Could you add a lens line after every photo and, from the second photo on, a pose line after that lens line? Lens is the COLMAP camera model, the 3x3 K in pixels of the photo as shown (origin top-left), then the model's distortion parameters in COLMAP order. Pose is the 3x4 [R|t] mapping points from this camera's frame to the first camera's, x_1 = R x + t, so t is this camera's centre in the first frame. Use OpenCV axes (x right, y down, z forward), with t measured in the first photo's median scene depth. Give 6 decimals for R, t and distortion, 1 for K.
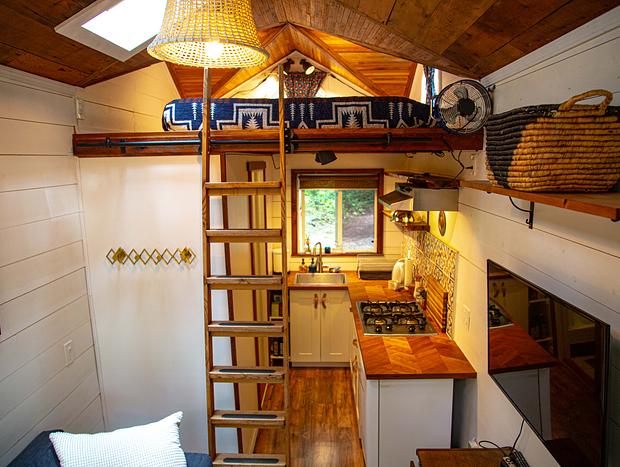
lens RADIAL K [[473.5, 0, 310.0], [0, 473.5, 233.5], [0, 0, 1]] dist [-0.126814, 0.066330]
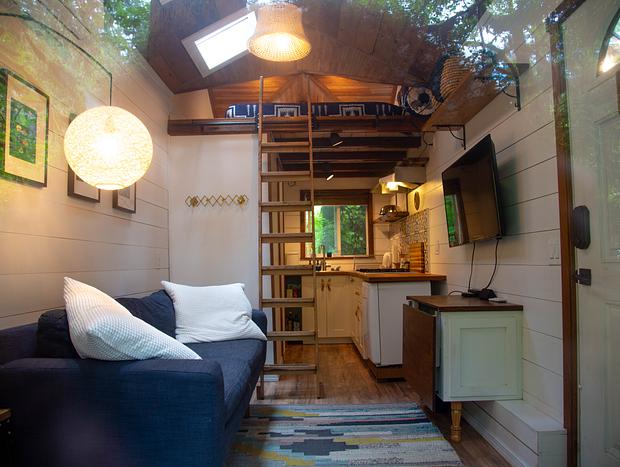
lens RADIAL K [[473.5, 0, 310.0], [0, 473.5, 233.5], [0, 0, 1]] dist [-0.126814, 0.066330]
pose [[0.999419, -0.006411, 0.033479, -0.063450], [0.013539, 0.976016, -0.217279, 0.289962], [-0.031283, 0.217606, 0.975535, -0.252723]]
